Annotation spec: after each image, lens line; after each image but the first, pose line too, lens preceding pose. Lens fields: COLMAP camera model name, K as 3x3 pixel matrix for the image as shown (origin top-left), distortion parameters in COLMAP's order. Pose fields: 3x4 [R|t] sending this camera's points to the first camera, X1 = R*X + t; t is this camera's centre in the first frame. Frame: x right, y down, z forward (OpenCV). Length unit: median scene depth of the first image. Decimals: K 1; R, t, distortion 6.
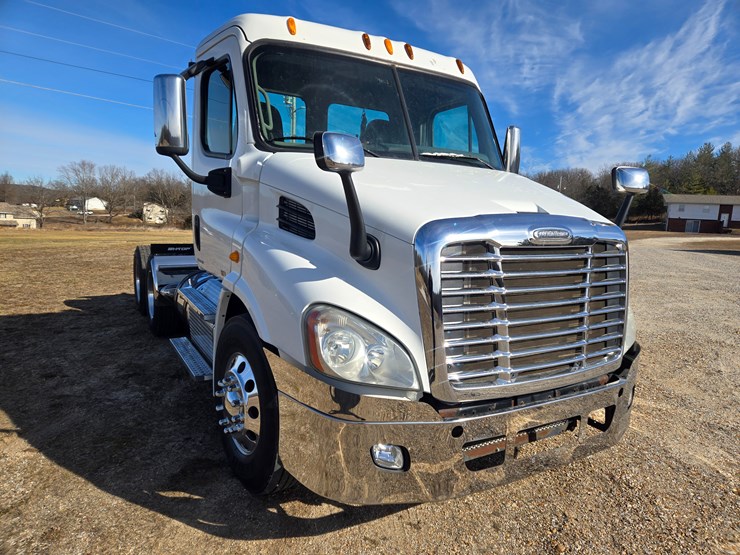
lens RADIAL K [[492.1, 0, 373.0], [0, 492.1, 276.6], [0, 0, 1]] dist [0.081854, -0.057822]
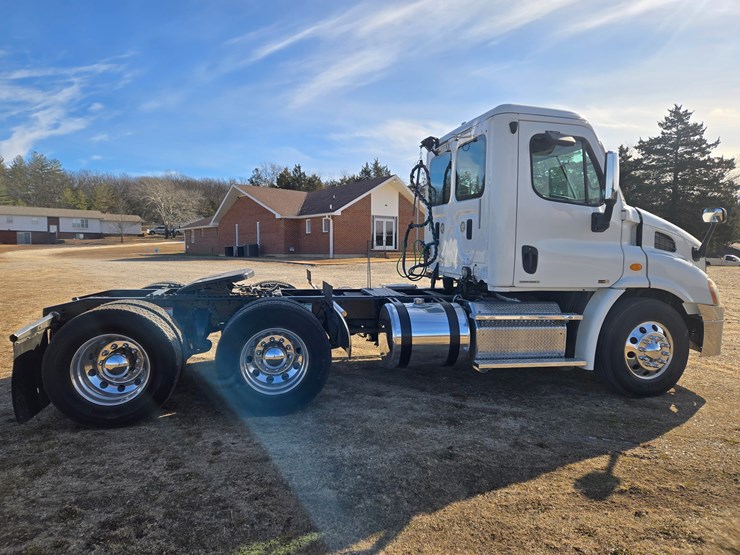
lens RADIAL K [[492.1, 0, 368.4], [0, 492.1, 280.7], [0, 0, 1]] dist [0.081854, -0.057822]
pose [[0.325013, -0.115173, 0.938670, -1.807696], [0.126080, 0.988973, 0.077690, -0.202687], [-0.937267, 0.093097, 0.335950, 1.076679]]
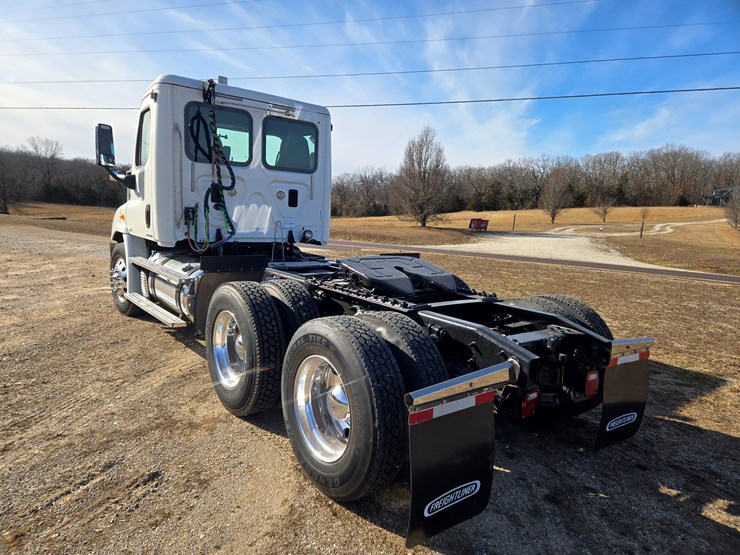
lens RADIAL K [[492.1, 0, 358.3], [0, 492.1, 286.5], [0, 0, 1]] dist [0.081854, -0.057822]
pose [[-0.989503, -0.078009, -0.121652, -0.311418], [-0.109864, 0.952943, 0.282543, -0.425092], [0.093886, 0.292942, -0.951510, 3.070525]]
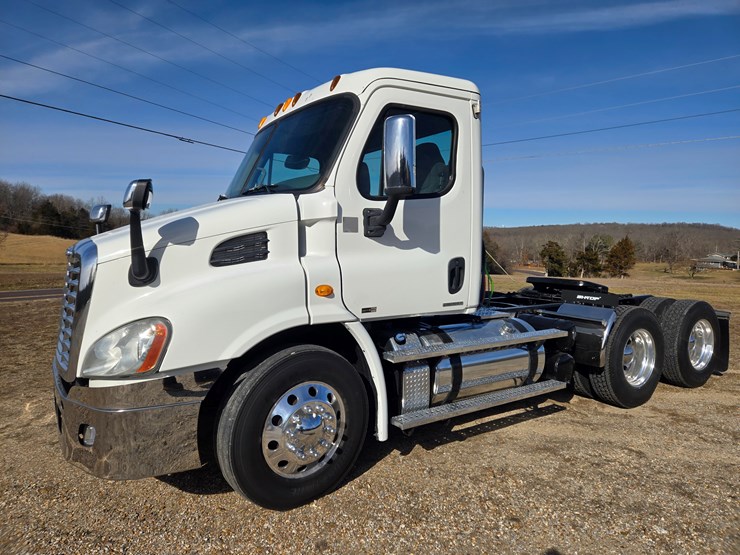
lens RADIAL K [[492.1, 0, 368.1], [0, 492.1, 272.3], [0, 0, 1]] dist [0.081854, -0.057822]
pose [[0.041942, 0.012341, -0.999044, 1.217352], [-0.138332, 0.990365, 0.006426, -0.105541], [0.989497, 0.137930, 0.043245, 1.204745]]
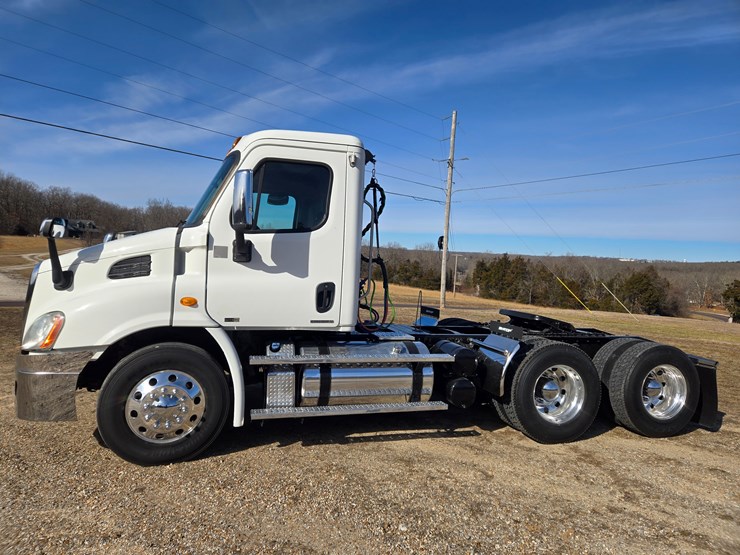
lens RADIAL K [[492.1, 0, 364.5], [0, 492.1, 270.6], [0, 0, 1]] dist [0.081854, -0.057822]
pose [[-0.253890, -0.050693, -0.965904, 1.354342], [-0.185923, 0.982561, -0.002697, -0.200226], [0.949196, 0.178899, -0.258887, 1.842901]]
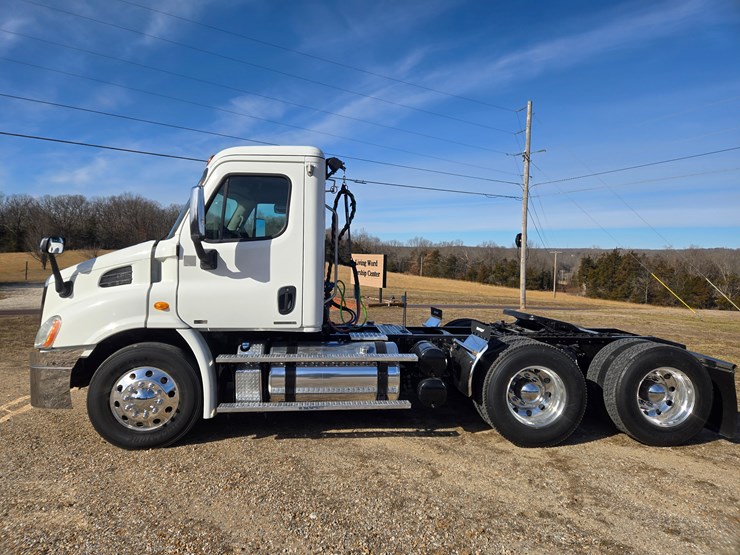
lens RADIAL K [[492.1, 0, 360.3], [0, 492.1, 274.6], [0, 0, 1]] dist [0.081854, -0.057822]
pose [[-0.443410, -0.037771, -0.895523, 1.277085], [-0.155758, 0.987158, 0.035486, -0.264687], [0.882682, 0.155220, -0.443599, 2.191794]]
